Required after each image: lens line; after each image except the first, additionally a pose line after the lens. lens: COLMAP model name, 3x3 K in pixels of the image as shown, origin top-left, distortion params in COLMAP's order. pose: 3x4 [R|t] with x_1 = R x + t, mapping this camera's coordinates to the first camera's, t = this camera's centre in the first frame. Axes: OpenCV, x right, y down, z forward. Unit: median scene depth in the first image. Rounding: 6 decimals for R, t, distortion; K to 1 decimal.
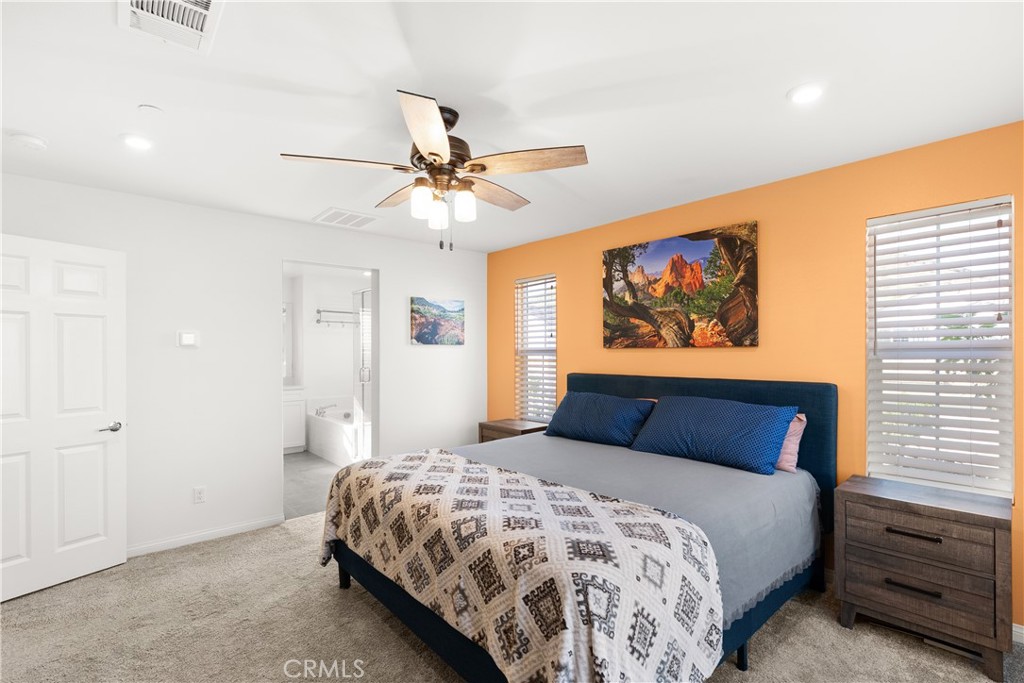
lens RADIAL K [[442.6, 0, 537.1], [0, 442.6, 355.1], [0, 0, 1]] dist [-0.001682, 0.000027]
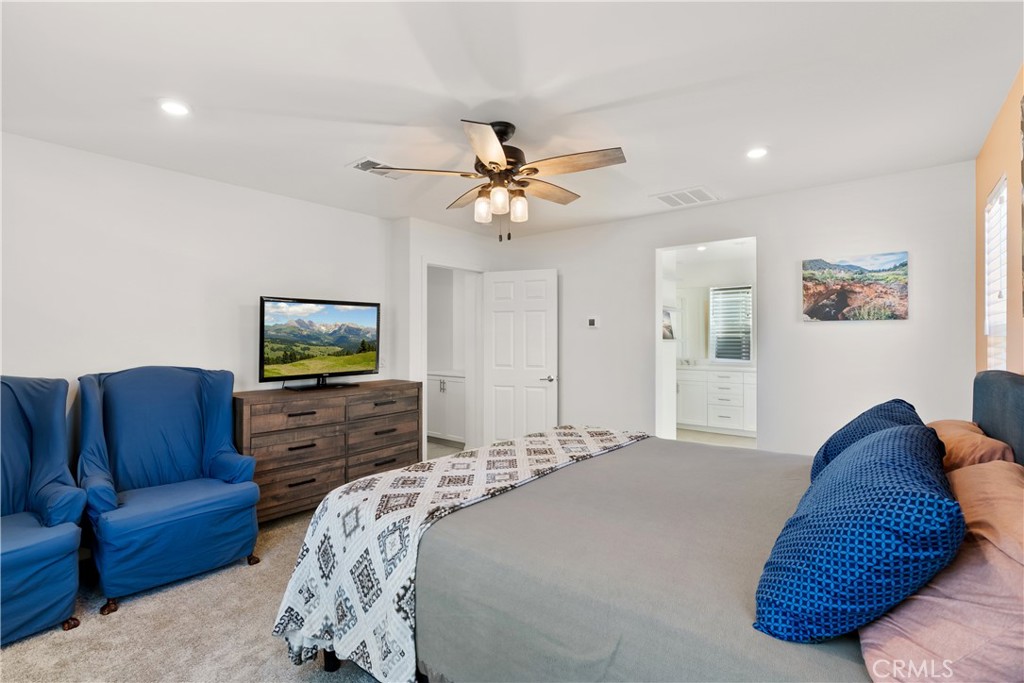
lens RADIAL K [[467.6, 0, 511.5], [0, 467.6, 339.3], [0, 0, 1]] dist [-0.009011, 0.002230]
pose [[0.183263, 0.006309, -0.983044, 0.431341], [-0.005491, 0.999970, 0.005394, 0.005860], [0.983049, 0.004409, 0.183292, 0.341499]]
